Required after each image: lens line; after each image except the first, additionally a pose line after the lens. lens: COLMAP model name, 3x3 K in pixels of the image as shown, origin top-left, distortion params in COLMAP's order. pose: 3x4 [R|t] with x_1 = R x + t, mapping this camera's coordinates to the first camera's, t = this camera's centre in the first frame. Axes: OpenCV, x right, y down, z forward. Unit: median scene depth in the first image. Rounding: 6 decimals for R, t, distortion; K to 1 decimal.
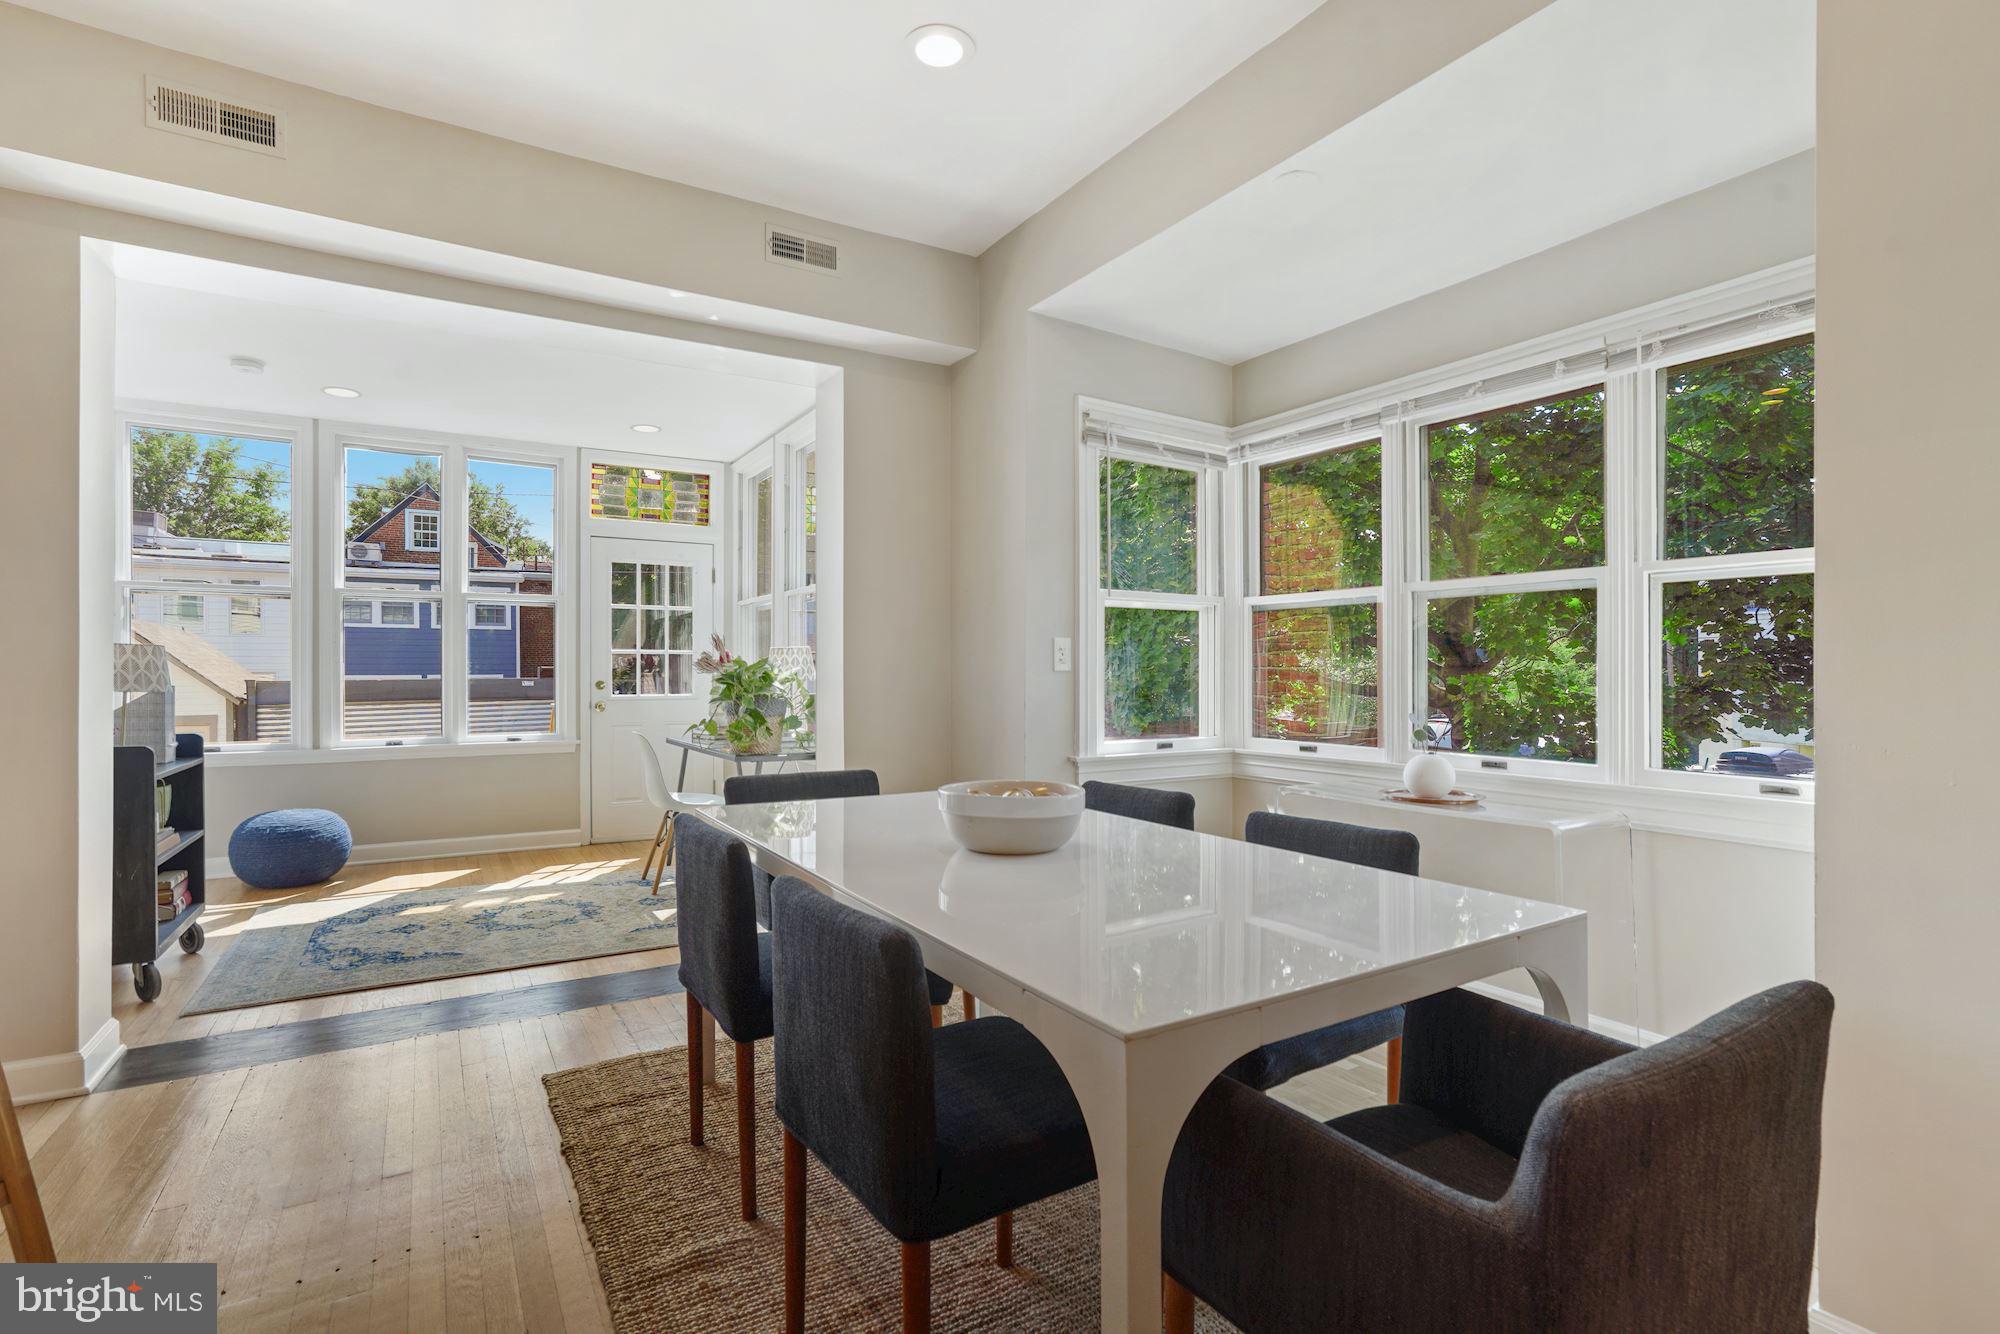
lens RADIAL K [[928.6, 0, 996.7], [0, 928.6, 657.6], [0, 0, 1]] dist [-0.039737, 0.015275]
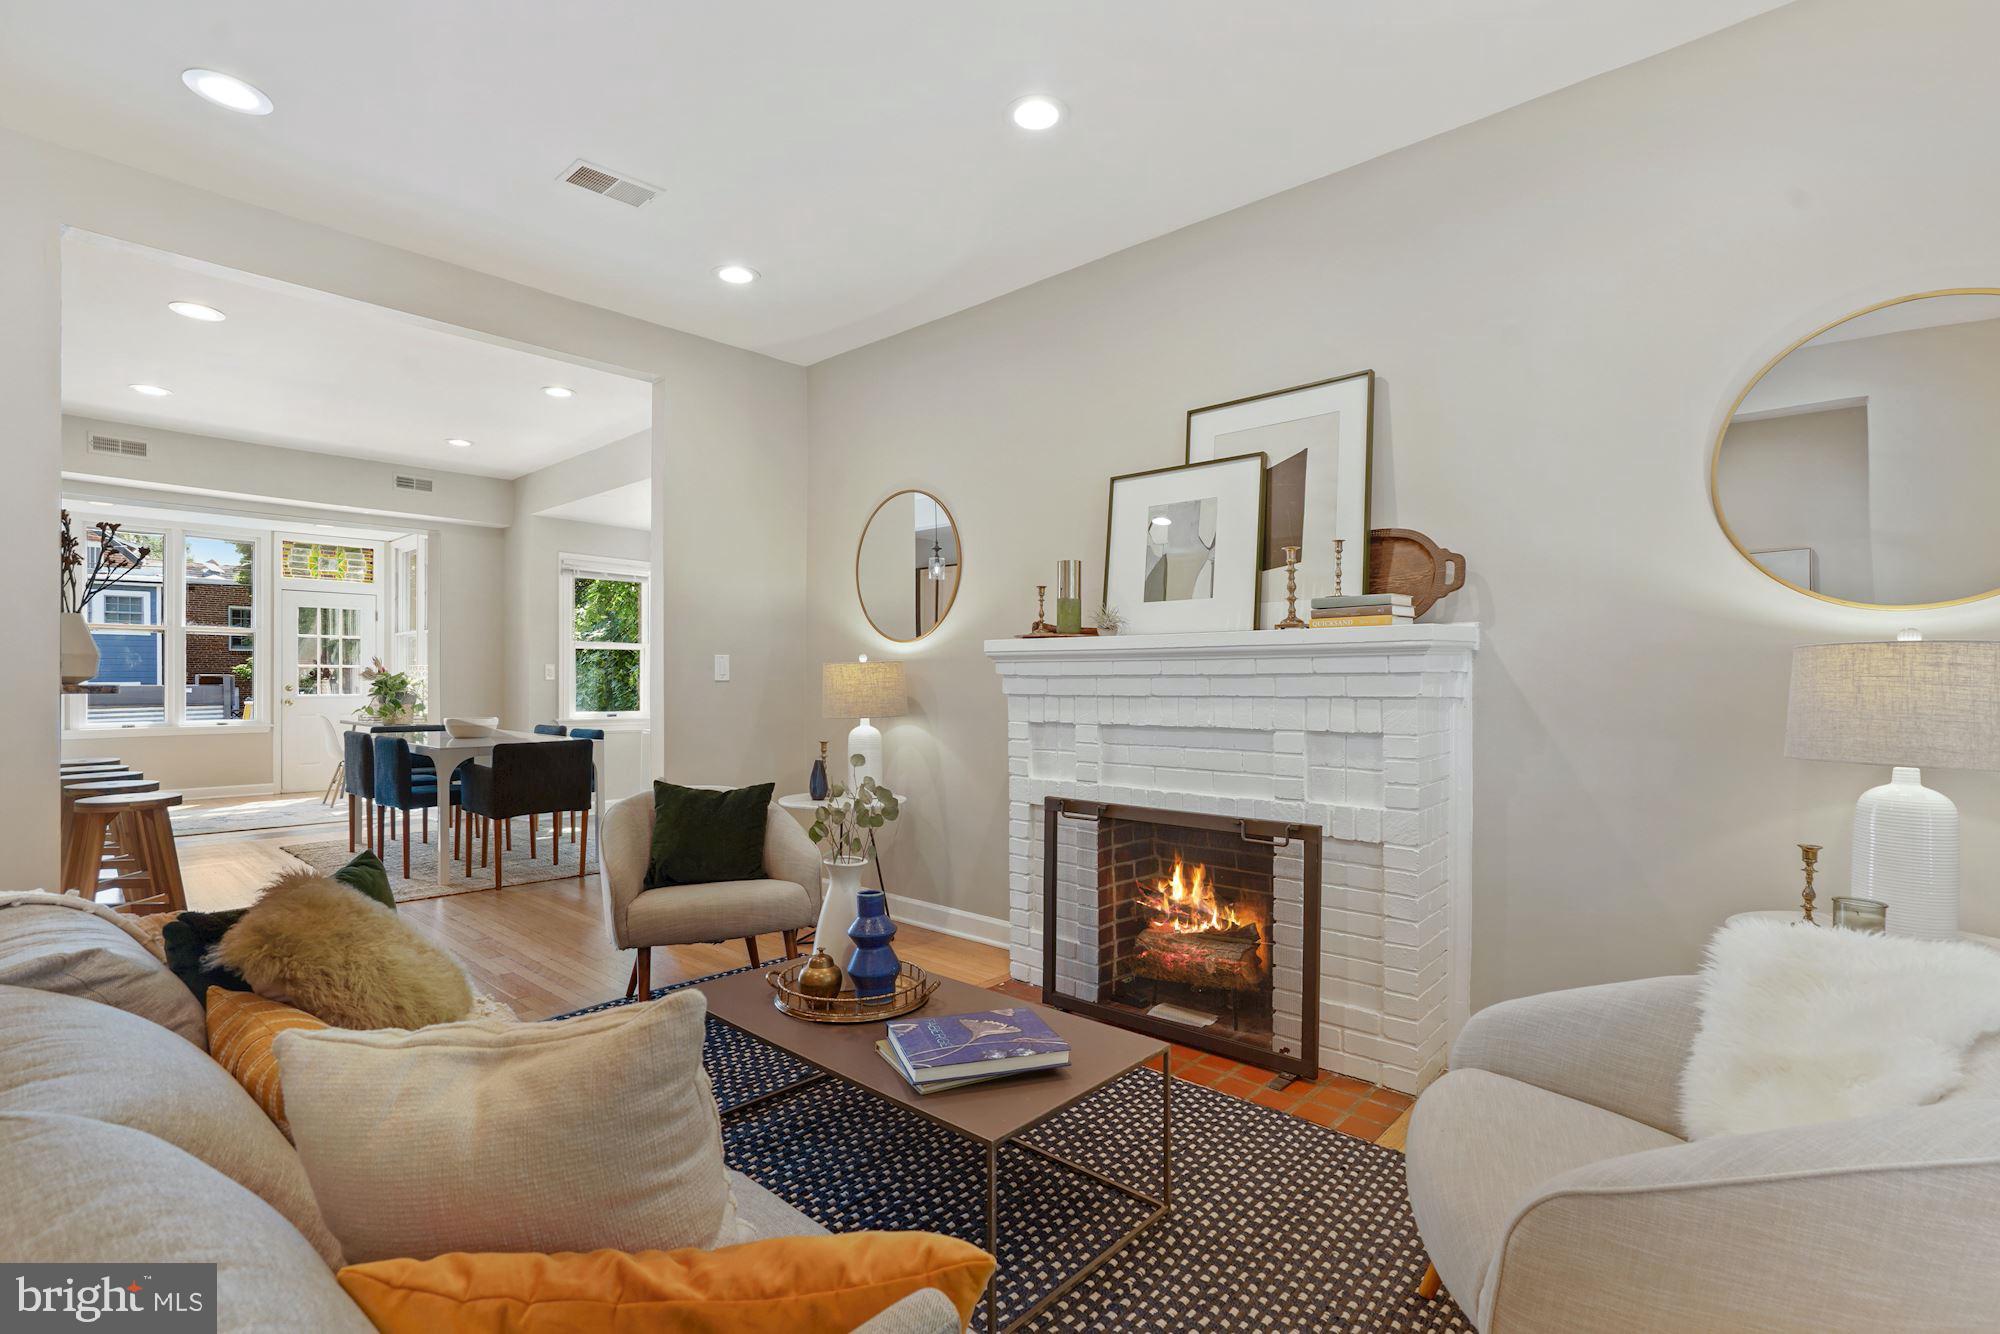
lens RADIAL K [[958.0, 0, 1006.8], [0, 958.0, 674.3], [0, 0, 1]] dist [-0.000968, 0.000102]
pose [[0.964663, 0.003995, 0.263458, 0.328963], [-0.006445, 0.999944, 0.008436, -0.015352], [-0.263409, -0.009836, 0.964634, -0.931053]]
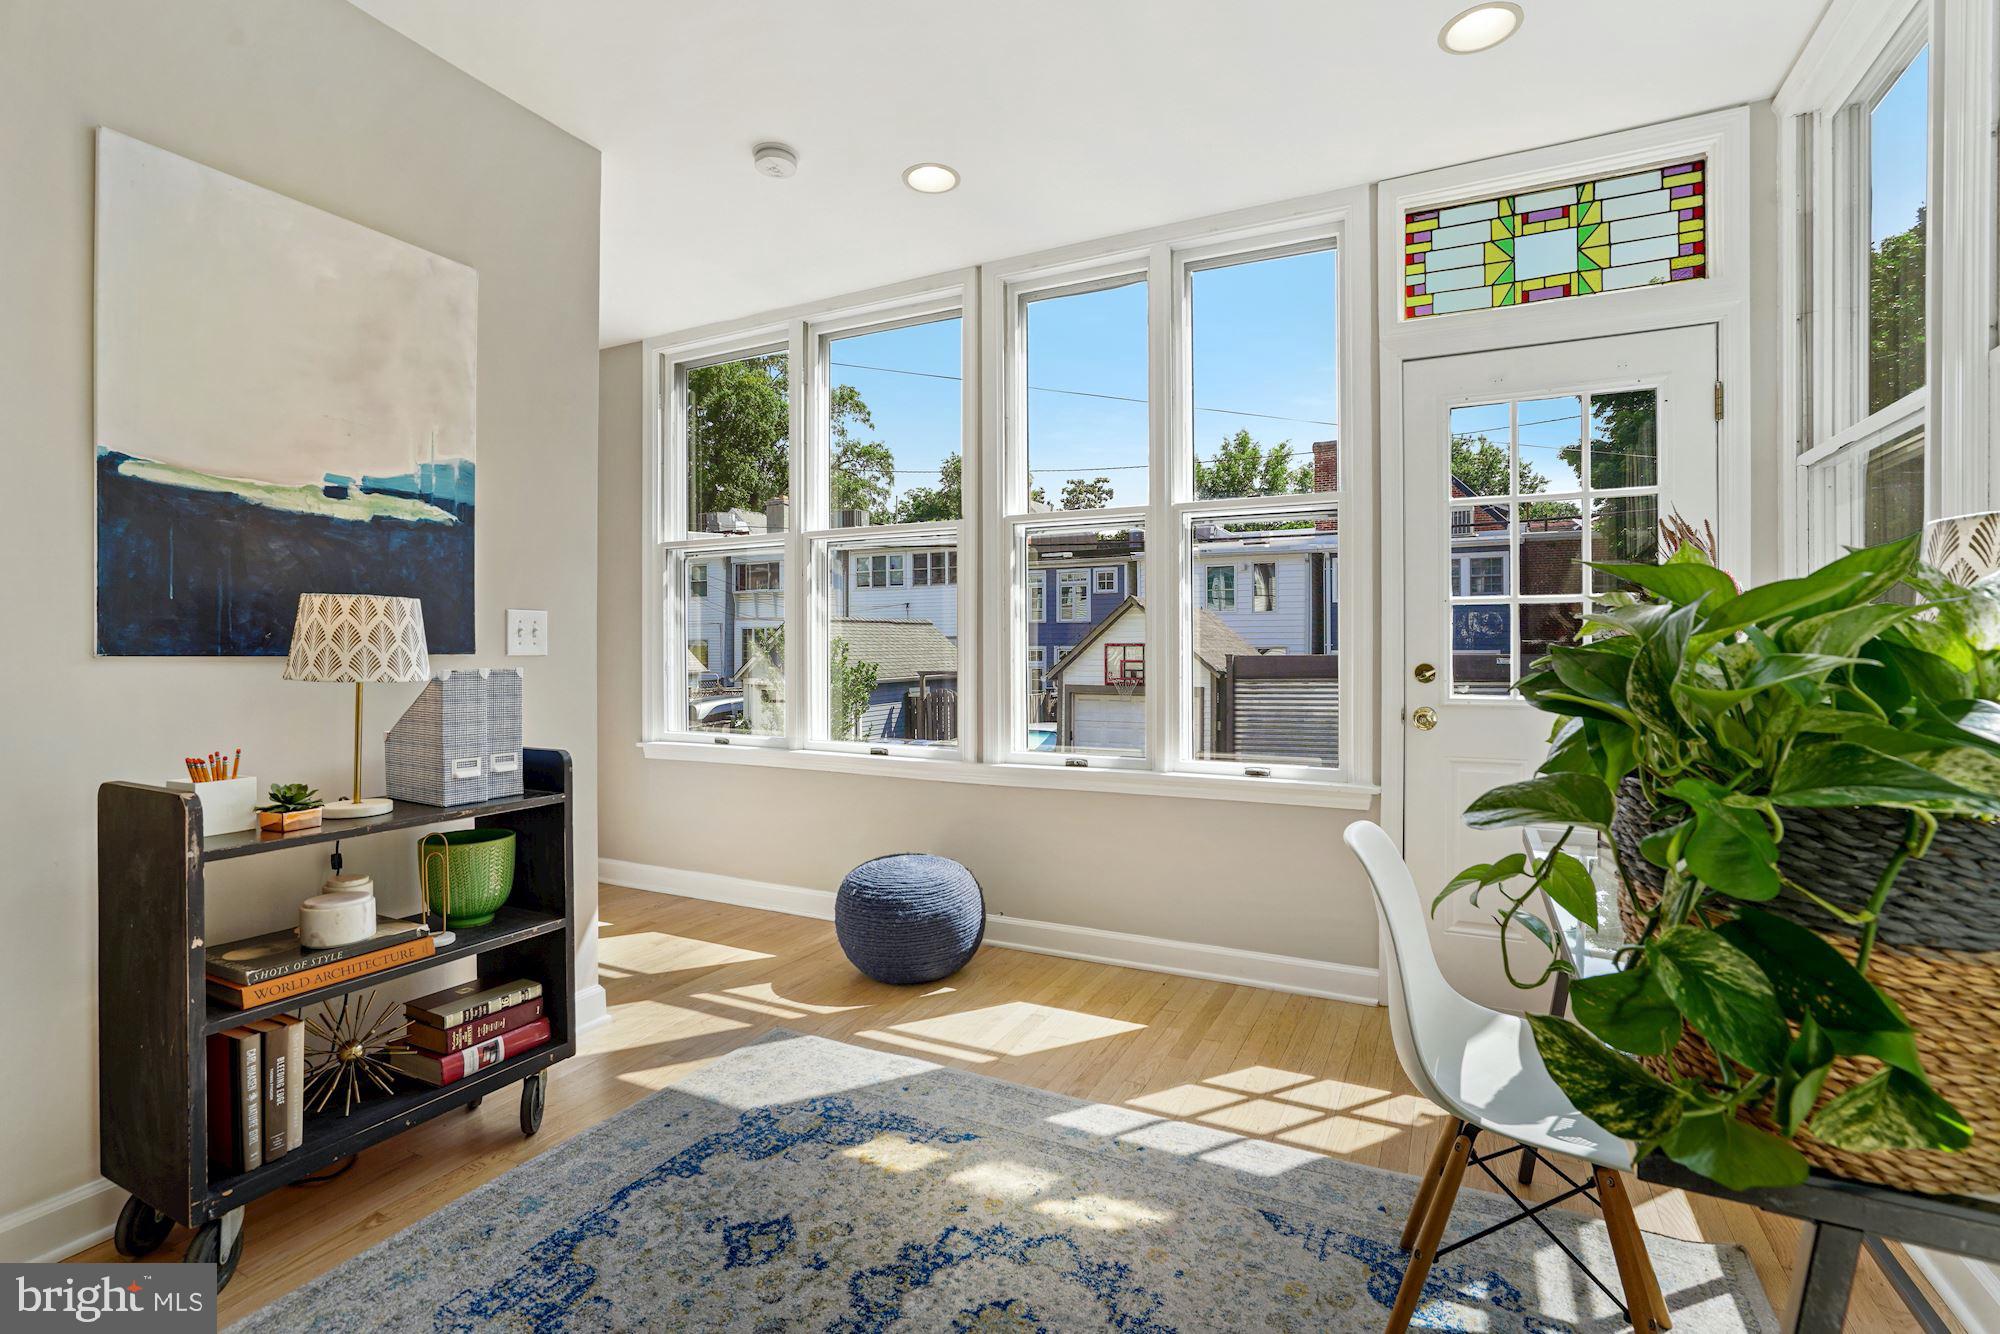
lens RADIAL K [[928.6, 0, 996.7], [0, 928.6, 657.6], [0, 0, 1]] dist [-0.039737, 0.015275]
pose [[0.516663, 0.008354, -0.856148, -0.163364], [0.015090, 0.999708, 0.018861, 0.011499], [0.856056, -0.022664, 0.516386, 0.657444]]
